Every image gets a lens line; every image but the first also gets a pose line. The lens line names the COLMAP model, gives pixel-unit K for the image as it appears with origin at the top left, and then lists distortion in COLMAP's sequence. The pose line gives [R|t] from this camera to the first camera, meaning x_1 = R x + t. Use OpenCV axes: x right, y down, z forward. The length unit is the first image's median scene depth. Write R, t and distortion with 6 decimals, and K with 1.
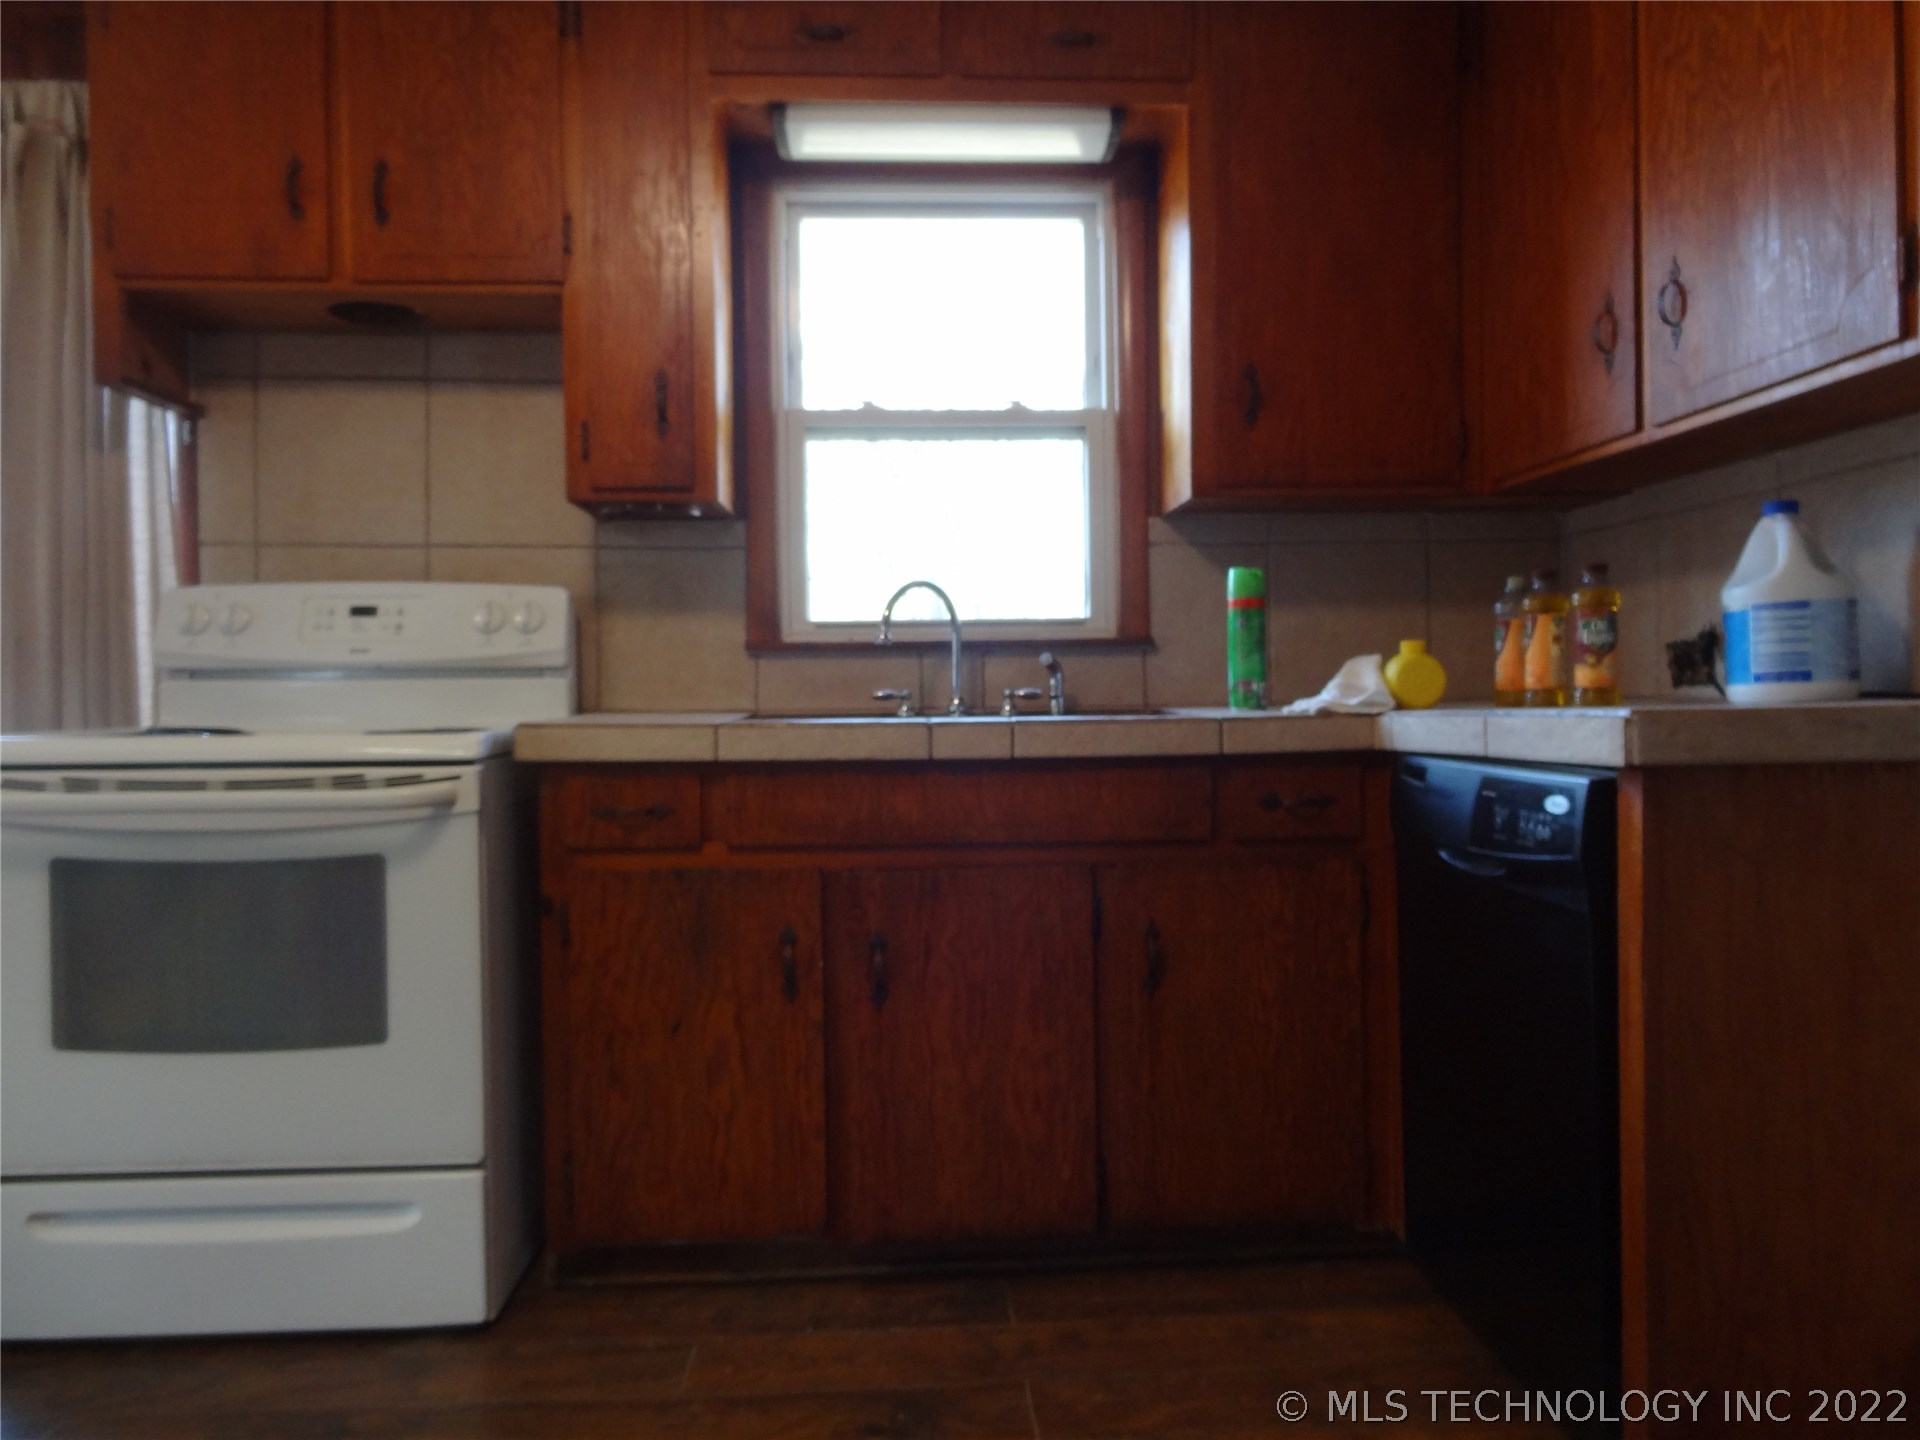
lens RADIAL K [[1334.9, 0, 944.1], [0, 1334.9, 719.0], [0, 0, 1]] dist [-0.002873, 0.001300]
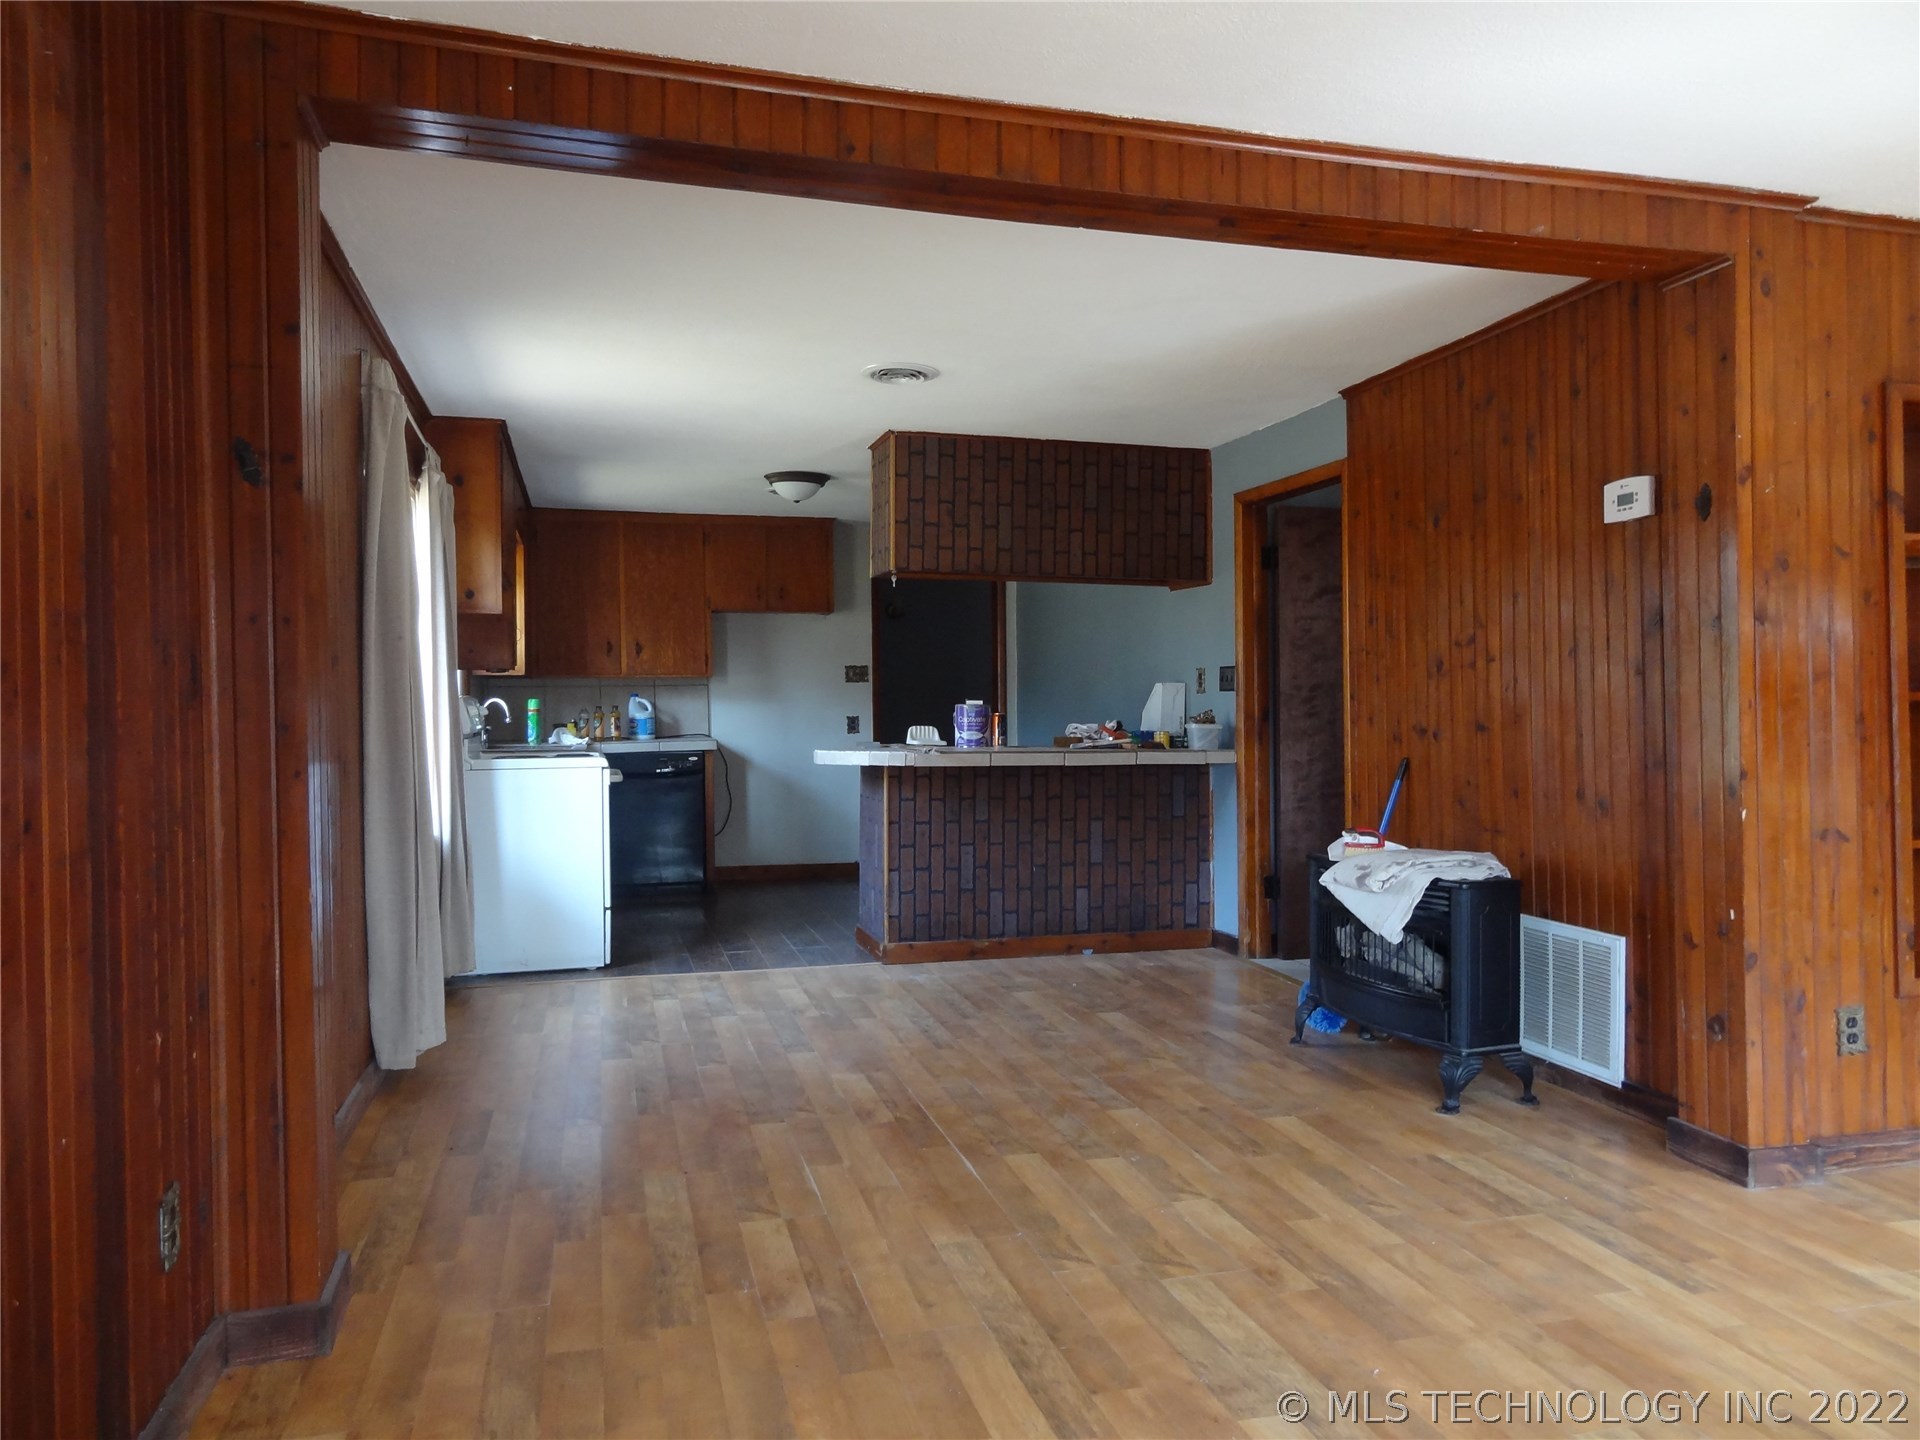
lens RADIAL K [[1334.9, 0, 959.3], [0, 1334.9, 725.1], [0, 0, 1]] dist [-0.002873, 0.001300]
pose [[-0.214453, 0.002122, 0.976732, -2.891974], [0.031020, 0.999508, 0.004639, -0.034959], [-0.976242, 0.031293, -0.214414, 0.669046]]
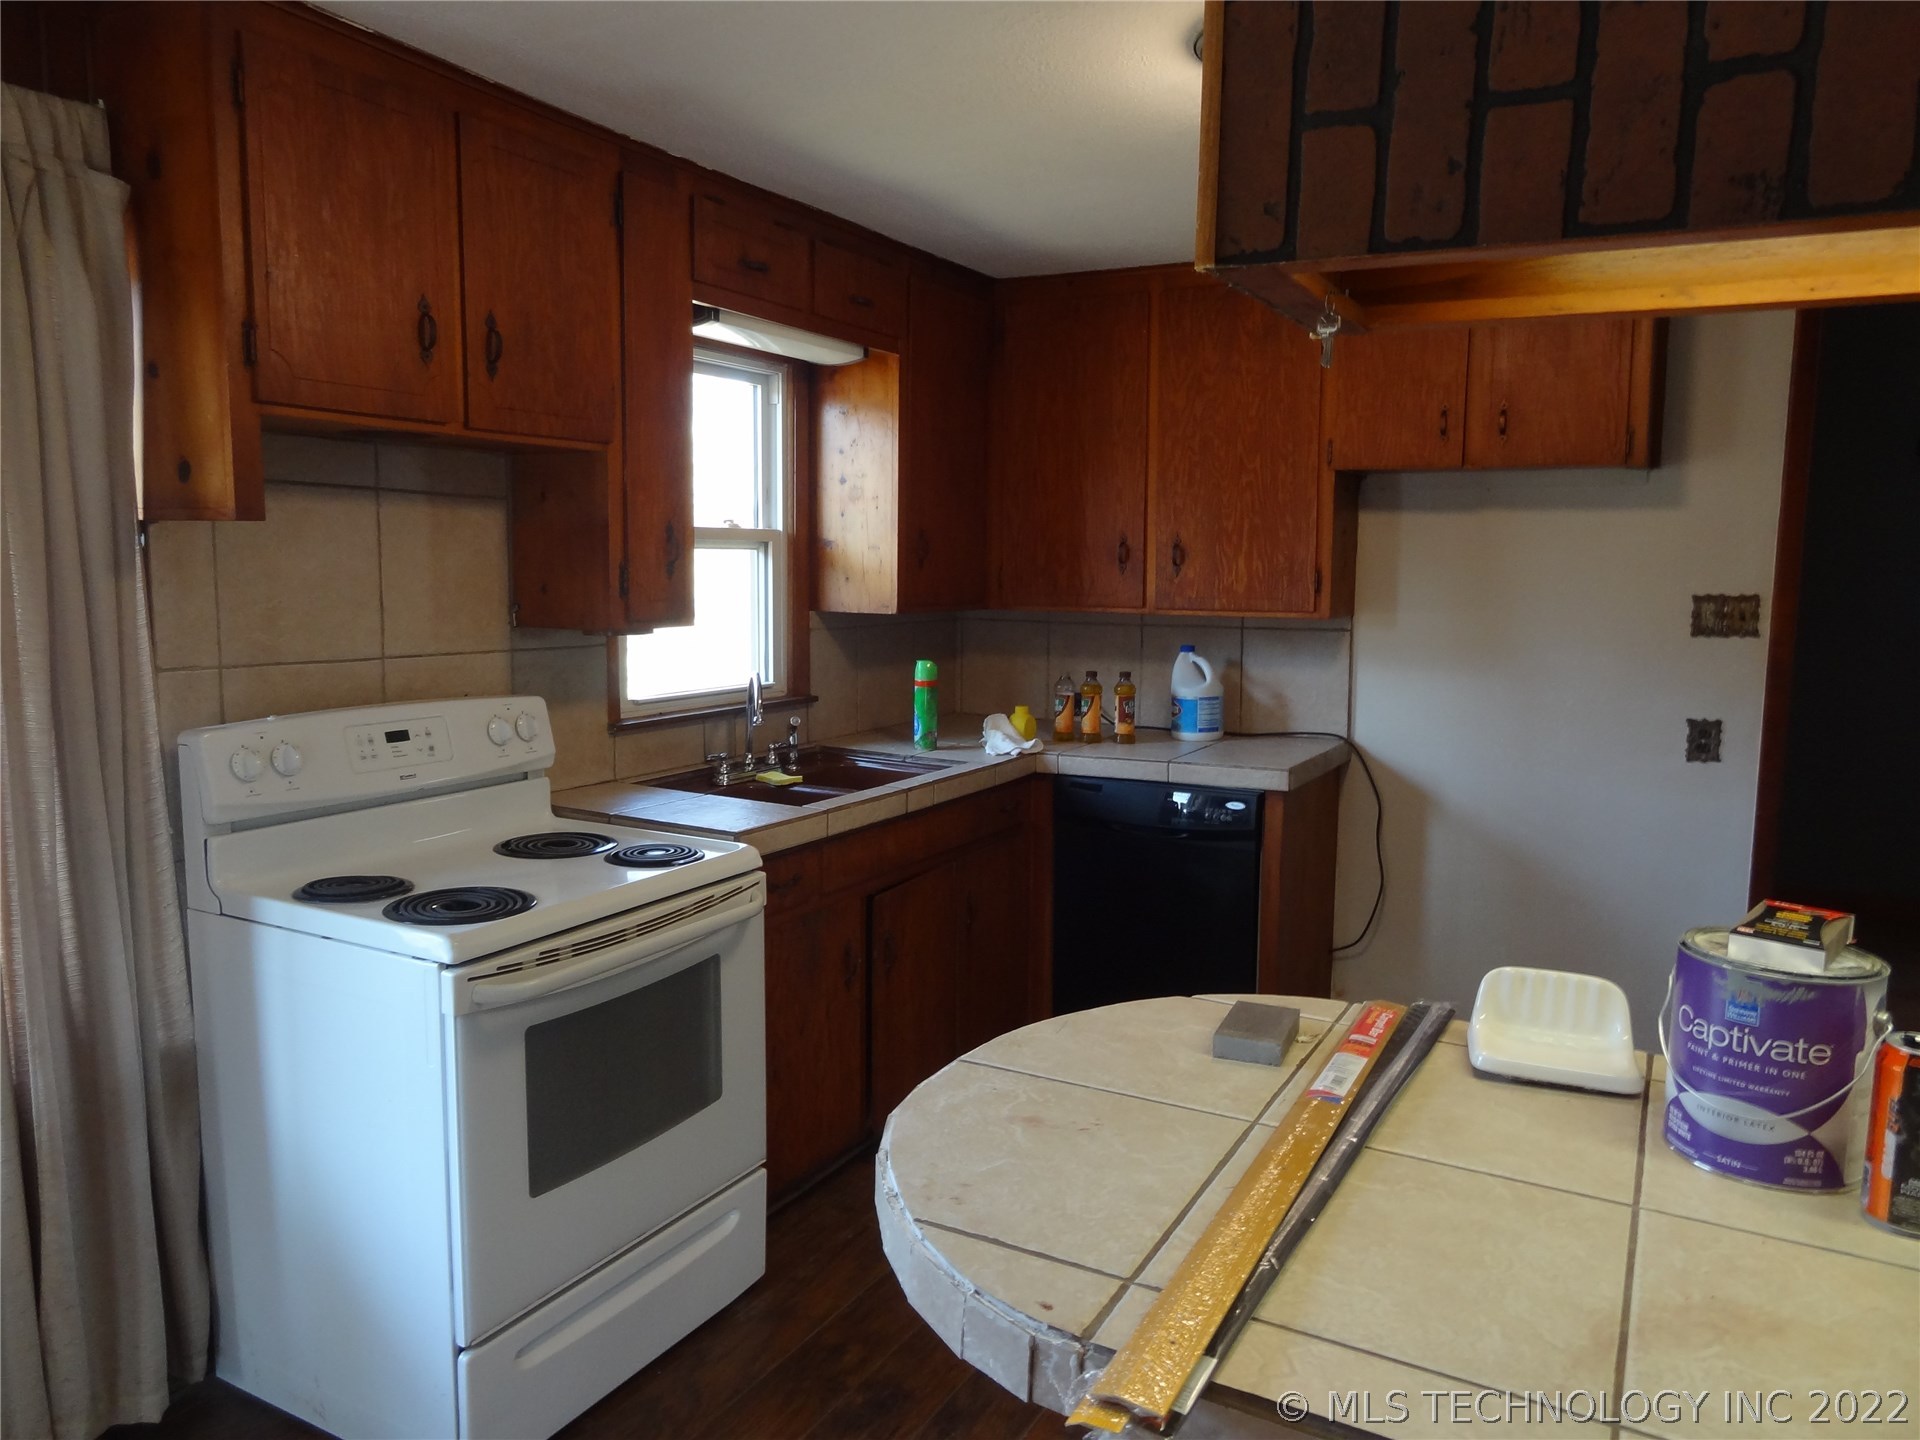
lens RADIAL K [[1334.9, 0, 952.6], [0, 1334.9, 724.8], [0, 0, 1]] dist [-0.002873, 0.001300]
pose [[0.534436, -0.088032, 0.840612, -1.058949], [0.002427, 0.994717, 0.102627, -0.191983], [-0.845205, -0.052807, 0.531827, 0.116132]]
